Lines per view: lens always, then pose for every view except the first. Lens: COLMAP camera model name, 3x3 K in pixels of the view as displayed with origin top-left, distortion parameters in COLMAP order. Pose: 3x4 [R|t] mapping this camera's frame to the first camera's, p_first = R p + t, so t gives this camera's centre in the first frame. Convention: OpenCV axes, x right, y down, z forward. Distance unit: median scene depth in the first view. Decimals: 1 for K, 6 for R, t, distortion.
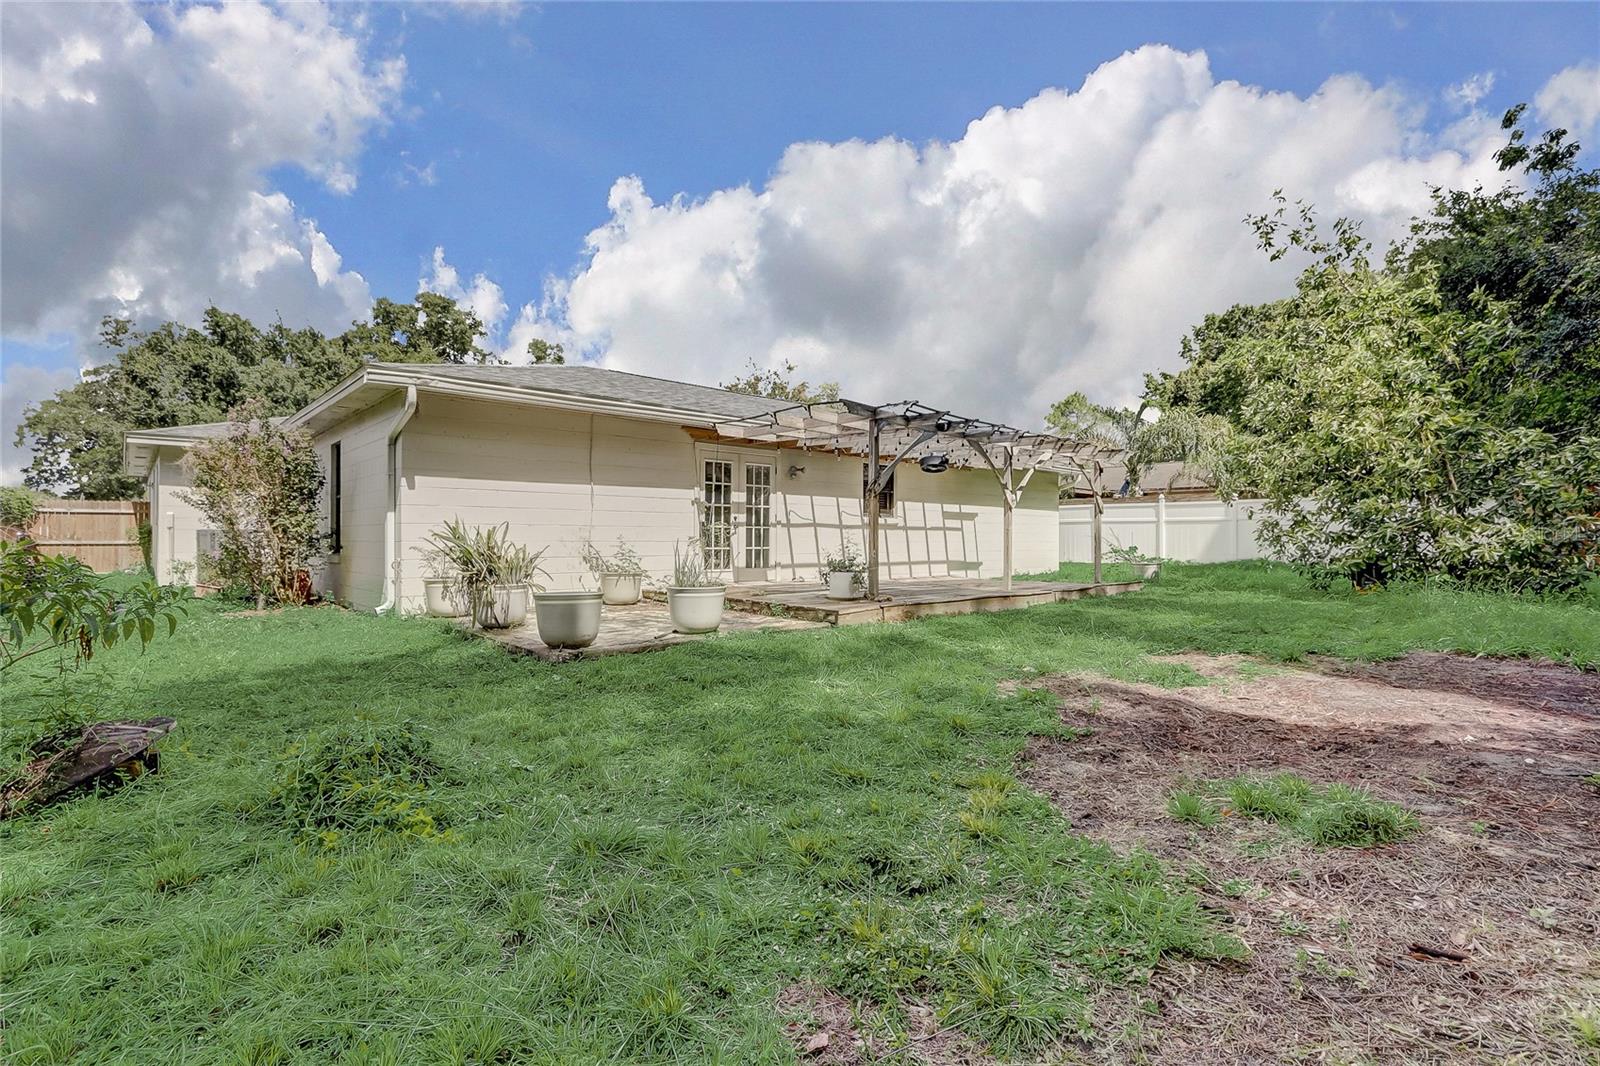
lens RADIAL K [[743.3, 0, 805.3], [0, 743.3, 534.3], [0, 0, 1]] dist [-0.016551, -0.000248]
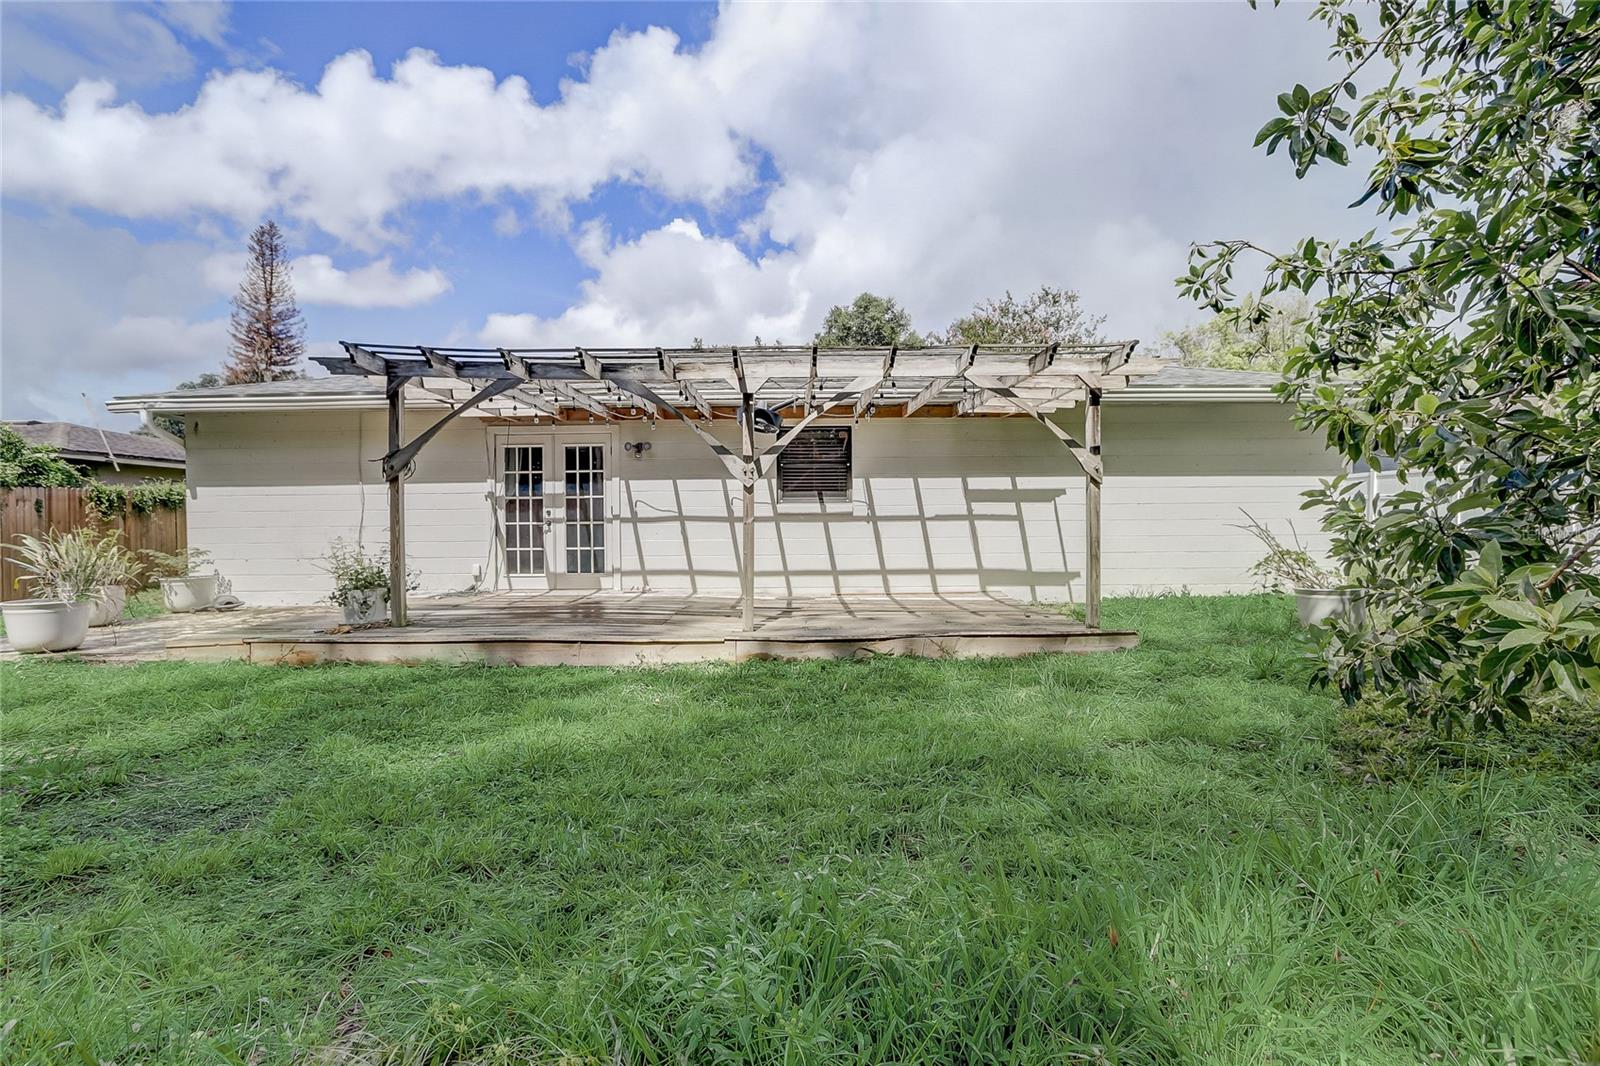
lens RADIAL K [[743.3, 0, 801.0], [0, 743.3, 536.2], [0, 0, 1]] dist [-0.016551, -0.000248]
pose [[0.715704, -0.002793, -0.698398, 0.650547], [0.014688, 0.999831, 0.011054, -0.001126], [0.698249, -0.018170, 0.715624, 0.580323]]
